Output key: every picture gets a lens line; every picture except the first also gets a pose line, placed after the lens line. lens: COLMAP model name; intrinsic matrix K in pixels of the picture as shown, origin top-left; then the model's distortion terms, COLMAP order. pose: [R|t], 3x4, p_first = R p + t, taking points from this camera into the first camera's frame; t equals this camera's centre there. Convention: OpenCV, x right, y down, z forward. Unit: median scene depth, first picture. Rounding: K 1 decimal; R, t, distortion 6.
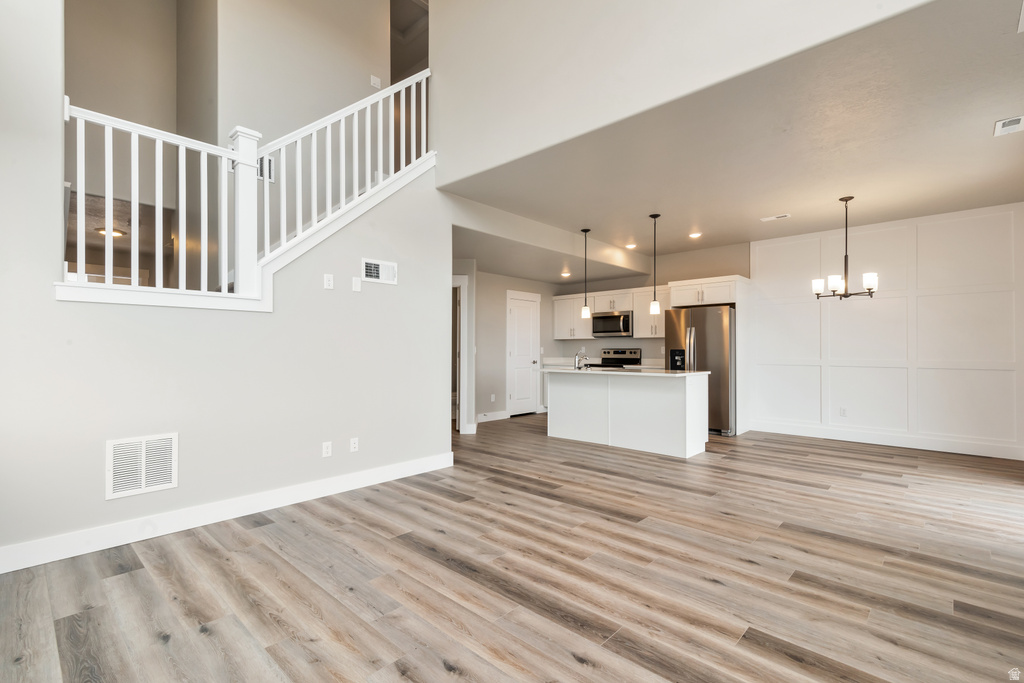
lens RADIAL K [[419.3, 0, 555.4], [0, 419.3, 347.3], [0, 0, 1]] dist [0.009709, -0.000059]
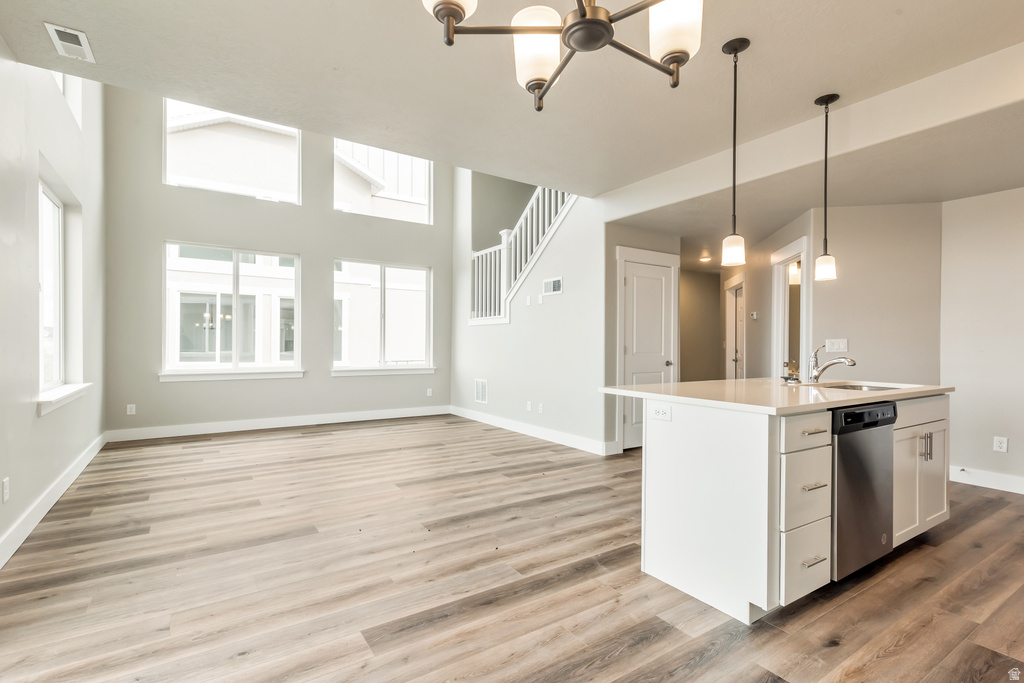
lens RADIAL K [[475.3, 0, 540.1], [0, 475.3, 344.2], [0, 0, 1]] dist [0.018268, -0.000356]
pose [[-0.190157, 0.000788, -0.981753, 1.567203], [0.000439, 1.000000, 0.000718, 0.009274], [0.981754, -0.000295, -0.190157, 1.783141]]
